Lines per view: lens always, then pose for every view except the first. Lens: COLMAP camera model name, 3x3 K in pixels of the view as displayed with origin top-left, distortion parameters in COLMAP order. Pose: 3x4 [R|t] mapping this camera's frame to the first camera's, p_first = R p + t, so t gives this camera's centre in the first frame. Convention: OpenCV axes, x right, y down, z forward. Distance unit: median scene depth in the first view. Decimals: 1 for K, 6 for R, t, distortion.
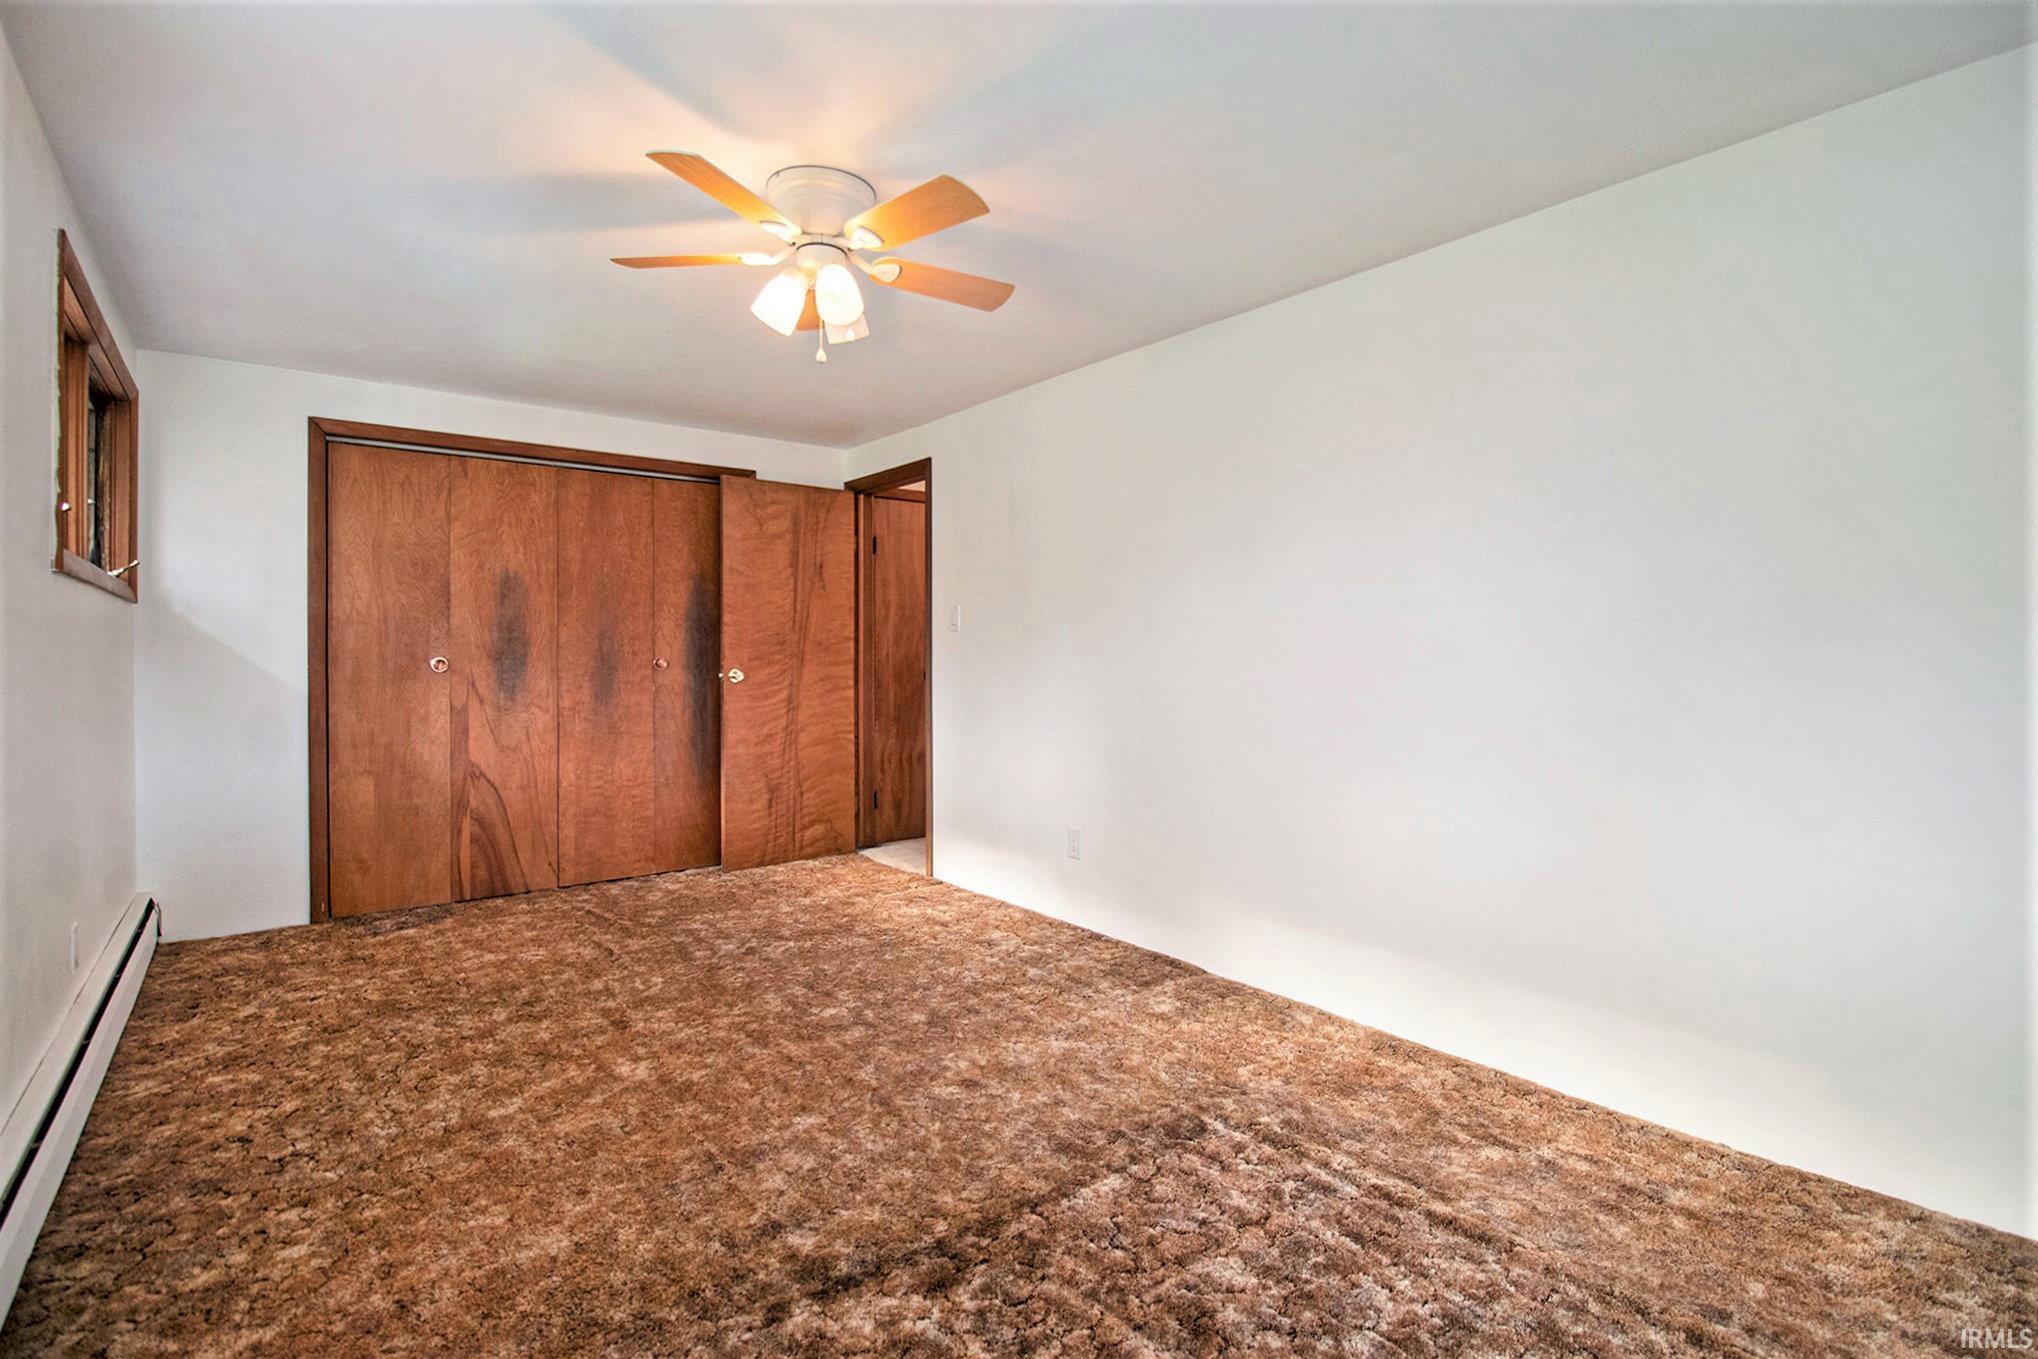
lens RADIAL K [[964.5, 0, 1017.8], [0, 964.5, 671.9], [0, 0, 1]] dist [0.000147, -0.000142]
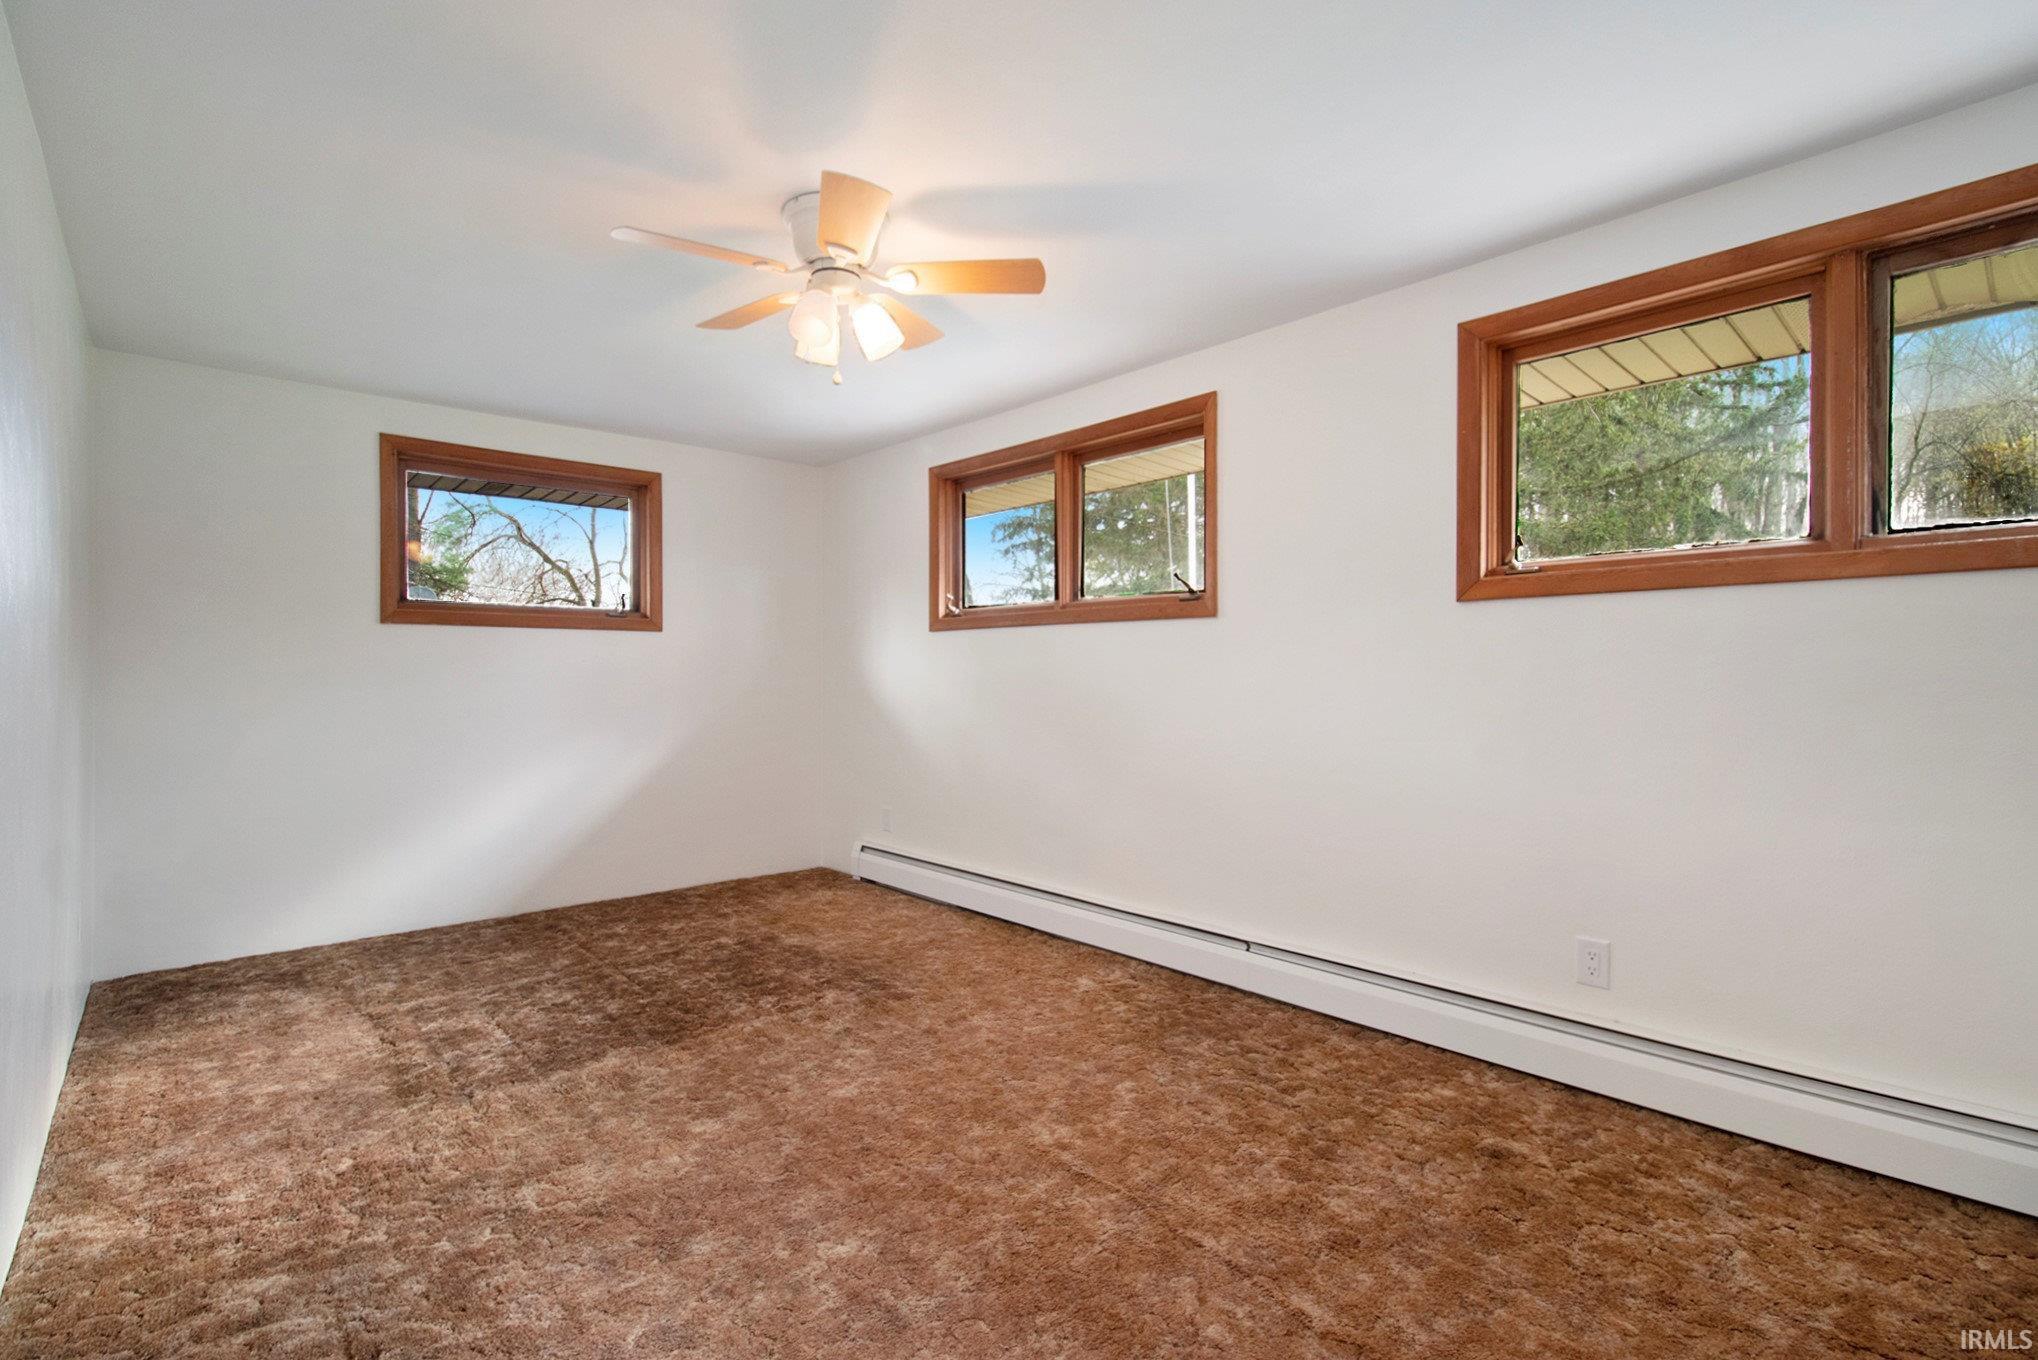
lens RADIAL K [[964.5, 0, 1020.7], [0, 964.5, 681.1], [0, 0, 1]] dist [0.000147, -0.000142]
pose [[-0.998183, 0.003302, -0.060160, -0.317499], [0.002712, 0.999947, 0.009883, -0.017674], [0.060189, 0.009702, -0.998140, 1.898551]]
